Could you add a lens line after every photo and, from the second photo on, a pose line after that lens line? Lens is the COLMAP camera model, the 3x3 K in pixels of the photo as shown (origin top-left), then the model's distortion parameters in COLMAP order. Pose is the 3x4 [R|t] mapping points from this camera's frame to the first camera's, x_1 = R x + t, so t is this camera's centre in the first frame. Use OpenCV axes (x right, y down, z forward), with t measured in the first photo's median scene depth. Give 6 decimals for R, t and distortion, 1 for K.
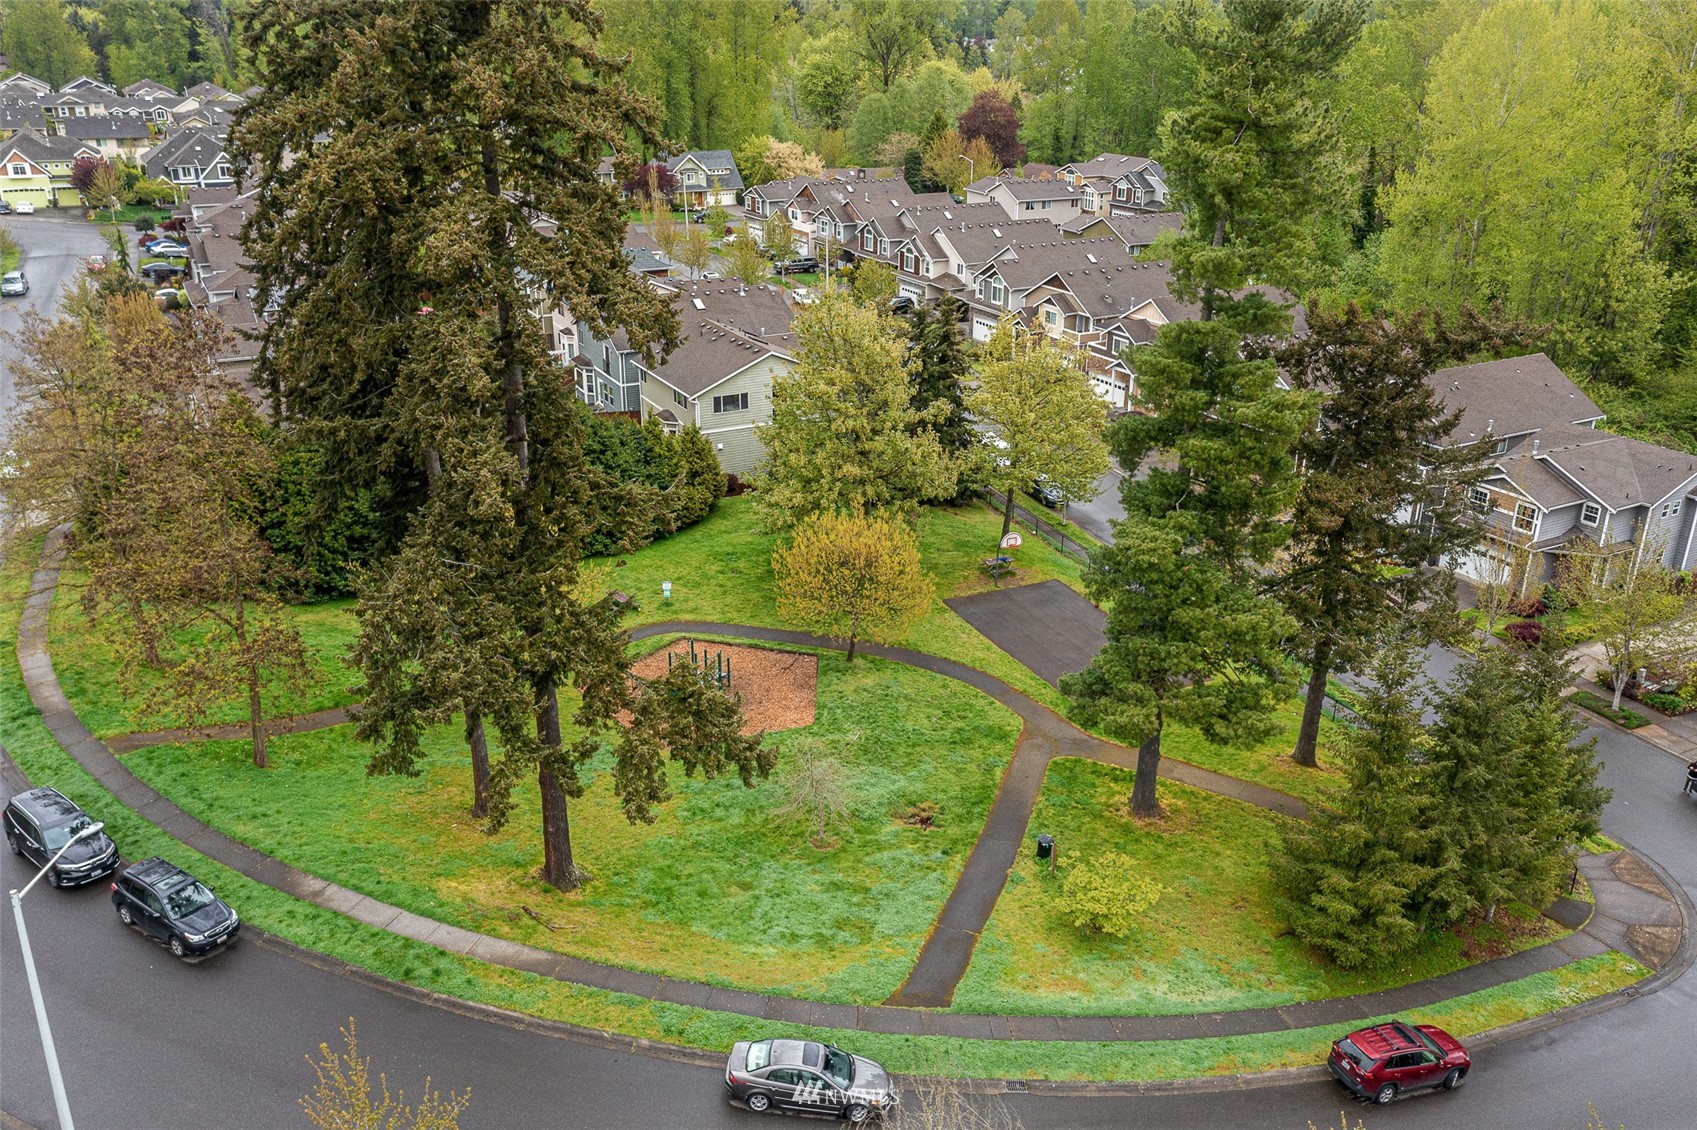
lens RADIAL K [[1323.0, 0, 848.5], [0, 1323.0, 565.0], [0, 0, 1]] dist [0.011367, 0.004187]
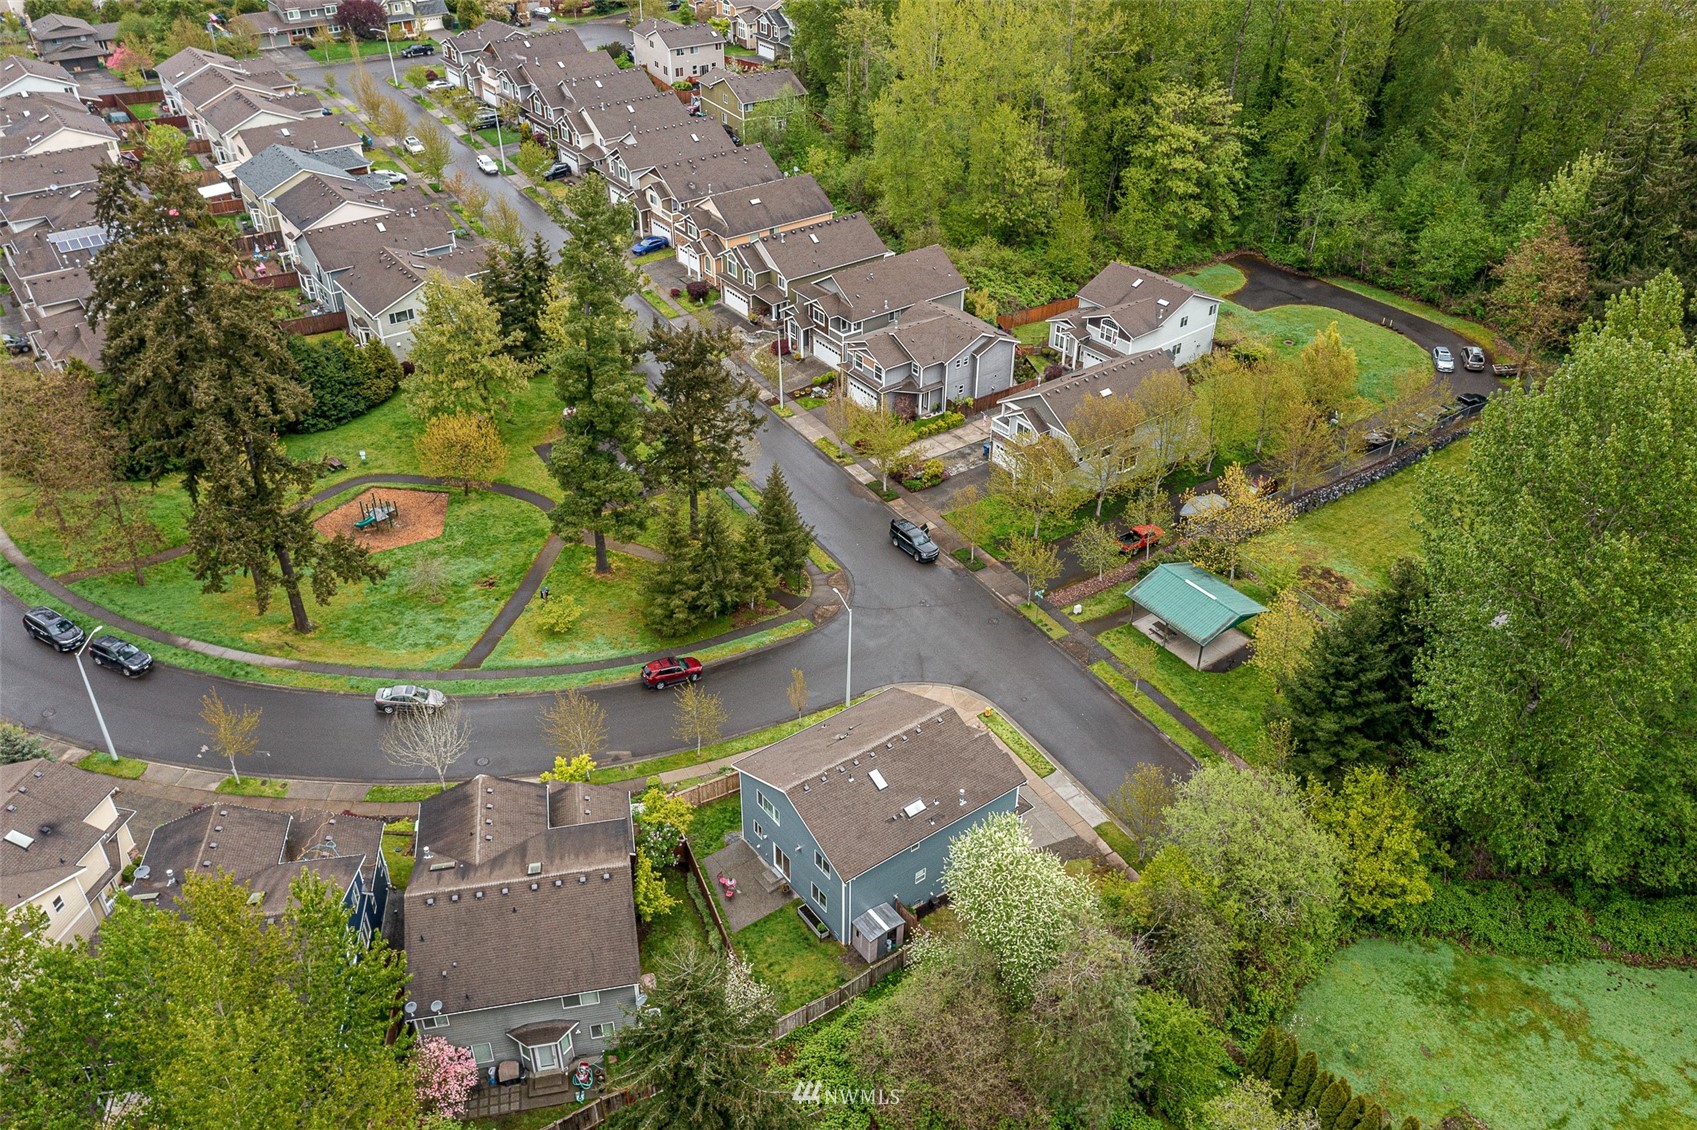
lens RADIAL K [[1323.0, 0, 848.5], [0, 1323.0, 565.0], [0, 0, 1]] dist [0.011367, 0.004187]
pose [[0.989760, -0.078754, 0.119047, 0.411159], [0.050107, 0.972642, 0.226842, -0.306533], [-0.133654, -0.218554, 0.966629, -1.176231]]
